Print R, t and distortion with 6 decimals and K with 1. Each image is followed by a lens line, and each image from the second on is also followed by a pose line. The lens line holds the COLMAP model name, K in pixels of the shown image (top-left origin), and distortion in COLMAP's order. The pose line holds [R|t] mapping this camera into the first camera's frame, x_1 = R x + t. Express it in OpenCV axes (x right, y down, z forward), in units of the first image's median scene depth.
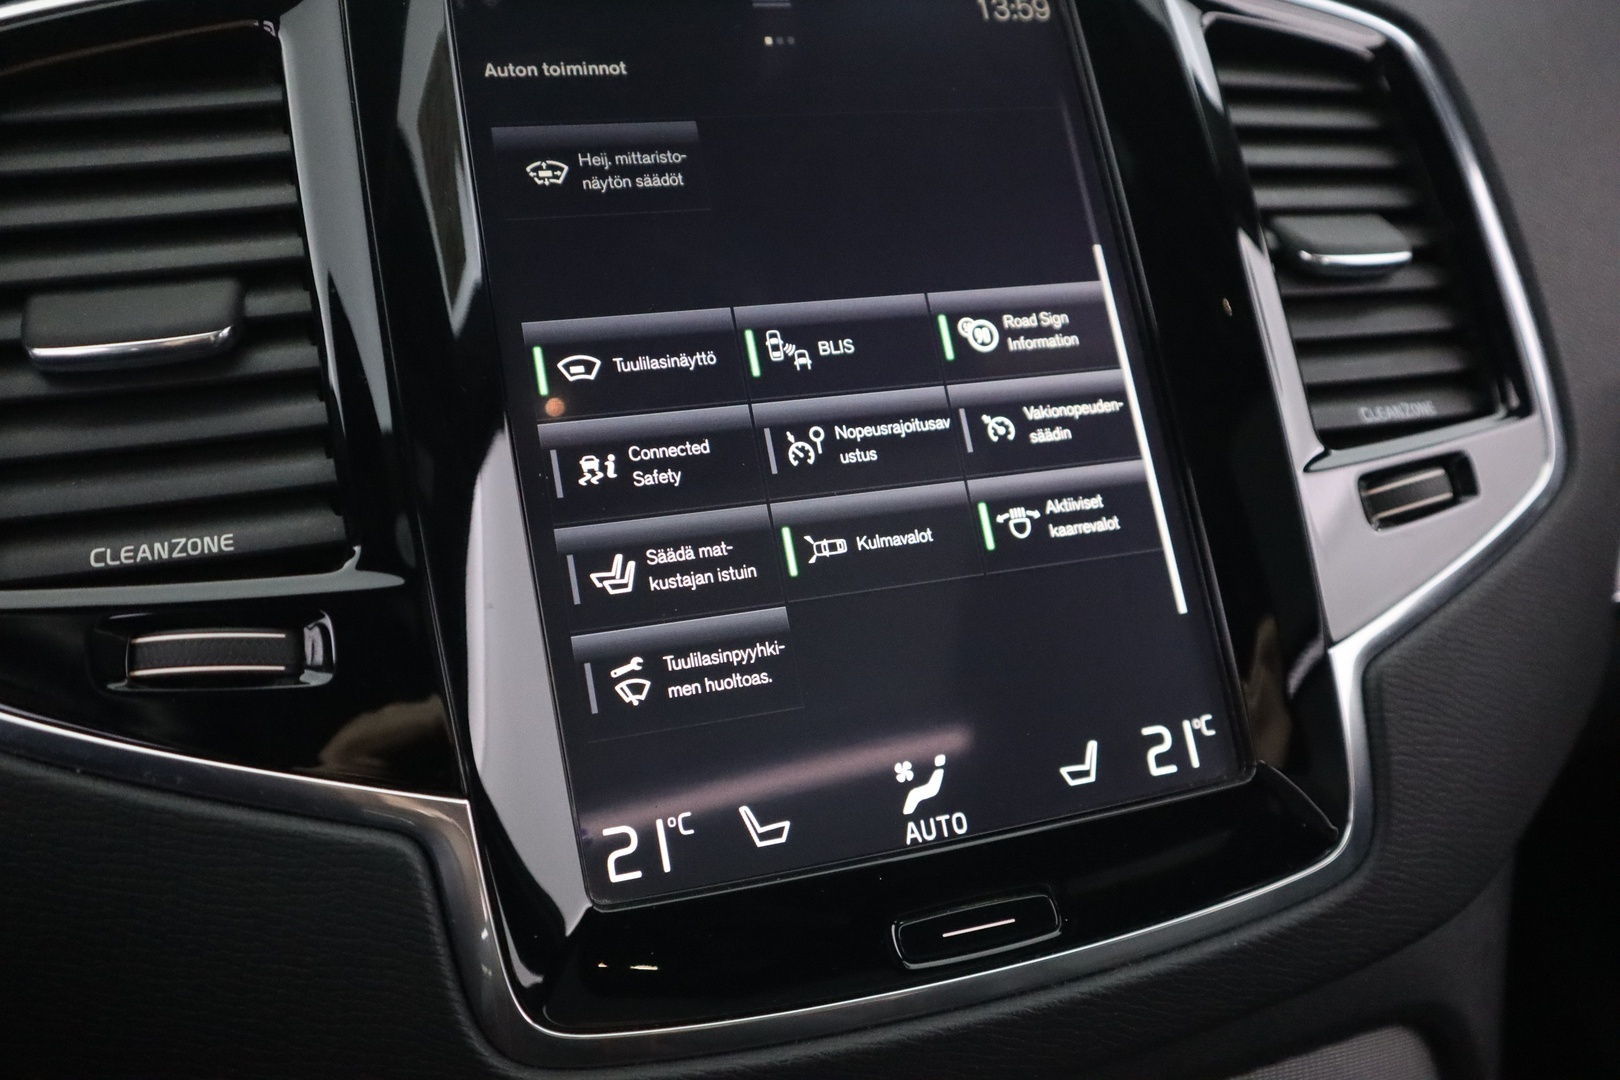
lens RADIAL K [[1499.3, 0, 810.0], [0, 1499.3, 540.0], [0, 0, 1]] dist [-0.020494, 0.073941]
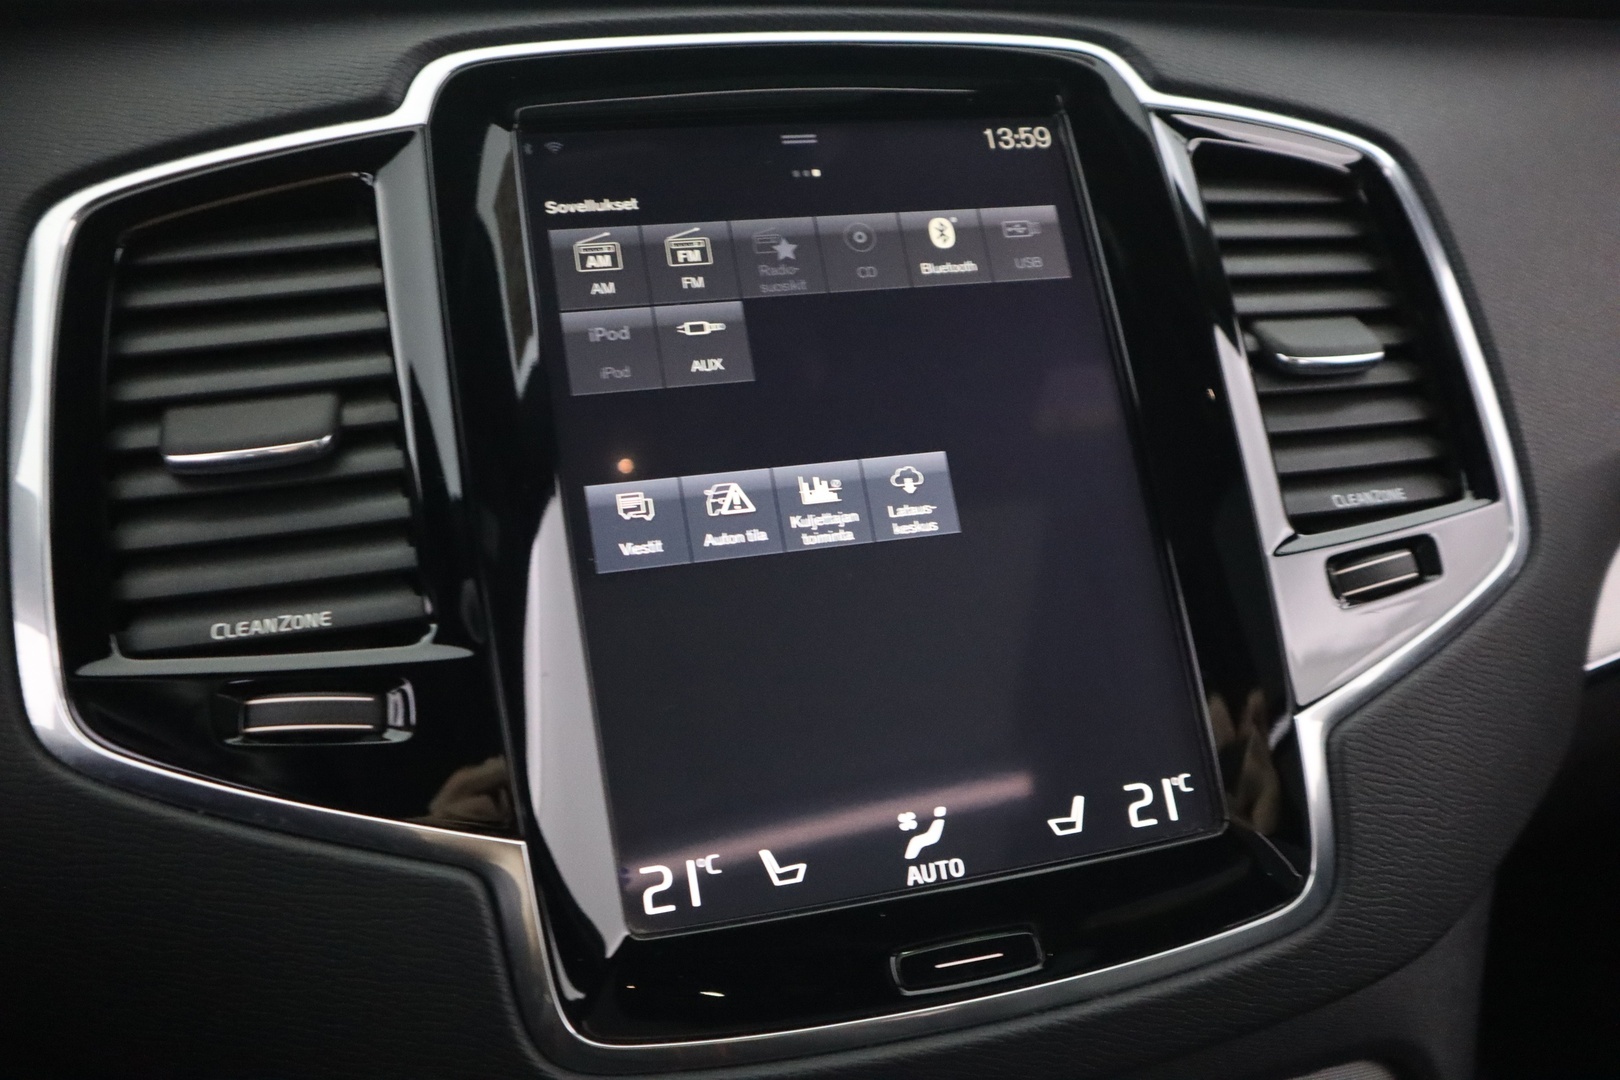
lens RADIAL K [[1505.5, 0, 810.0], [0, 1505.5, 540.0], [0, 0, 1]] dist [-0.002988, 0.019343]
pose [[0.998569, 0.004011, -0.053333, 0.047904], [-0.005317, 0.999689, -0.024384, -0.029298], [0.053218, 0.024633, 0.998279, -0.143375]]
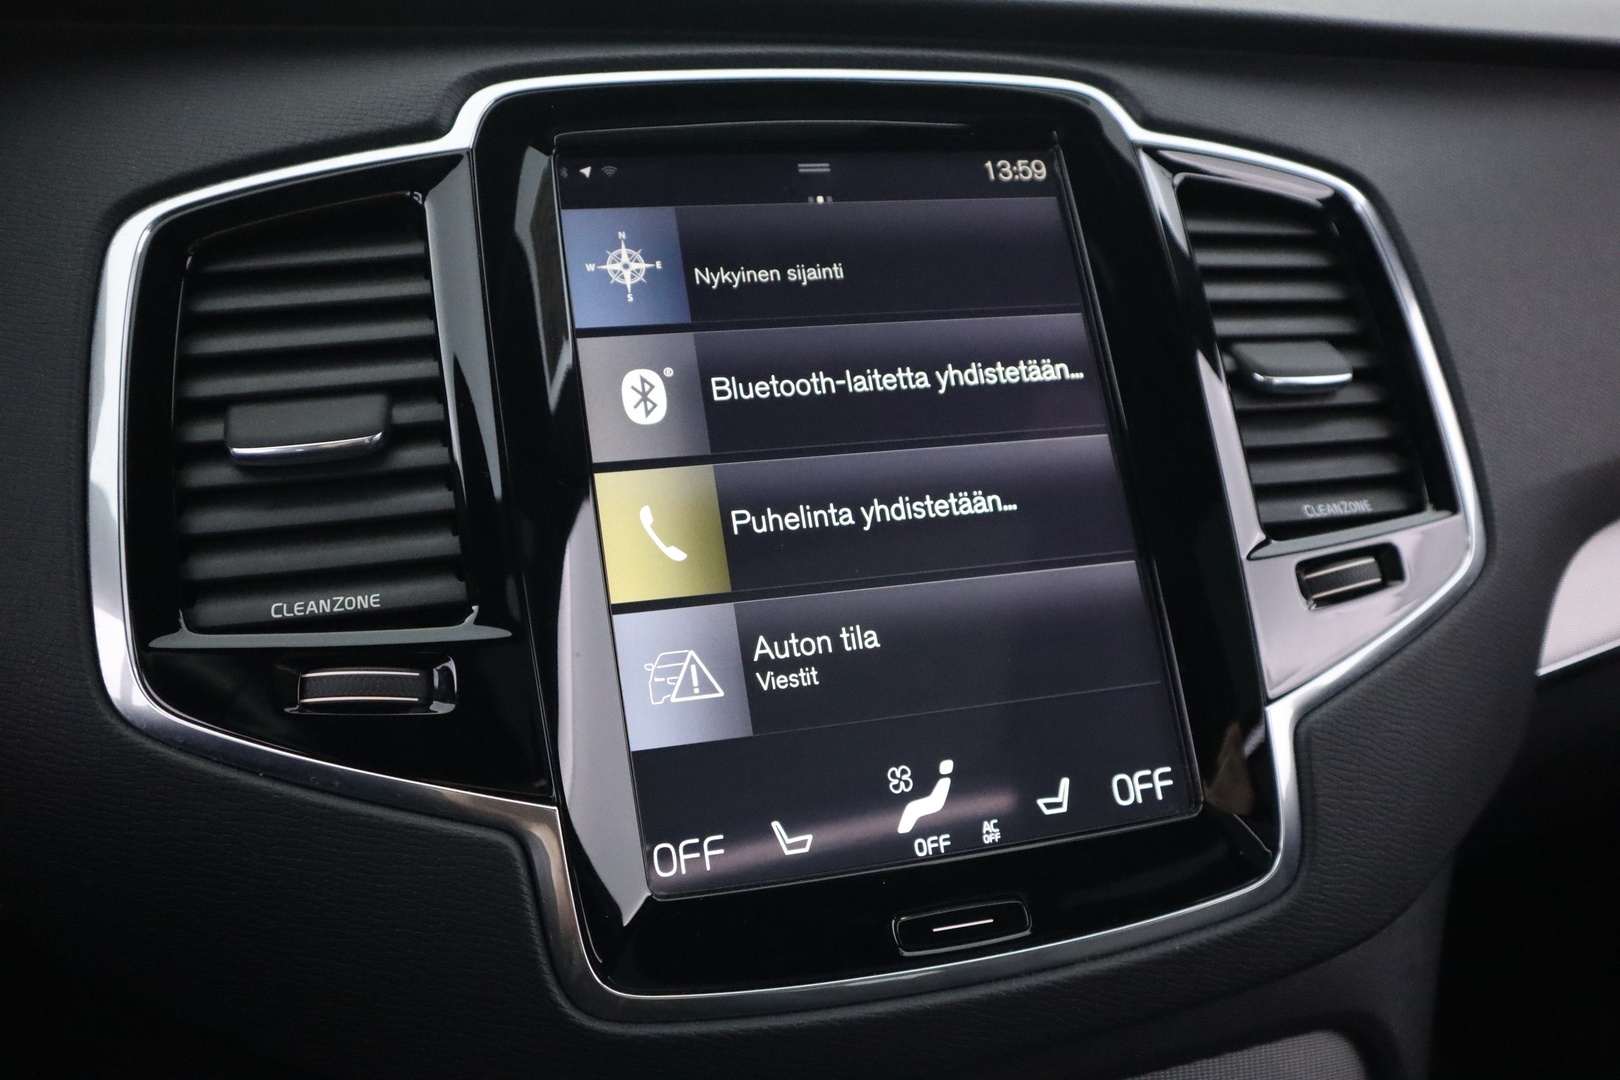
lens RADIAL K [[1500.9, 0, 810.0], [0, 1500.9, 540.0], [0, 0, 1]] dist [0.004848, 0.005635]
pose [[0.998868, 0.018529, -0.043809, 0.032686], [-0.020279, 0.999000, -0.039856, -0.005668], [0.043026, 0.040700, 0.998245, -0.233792]]
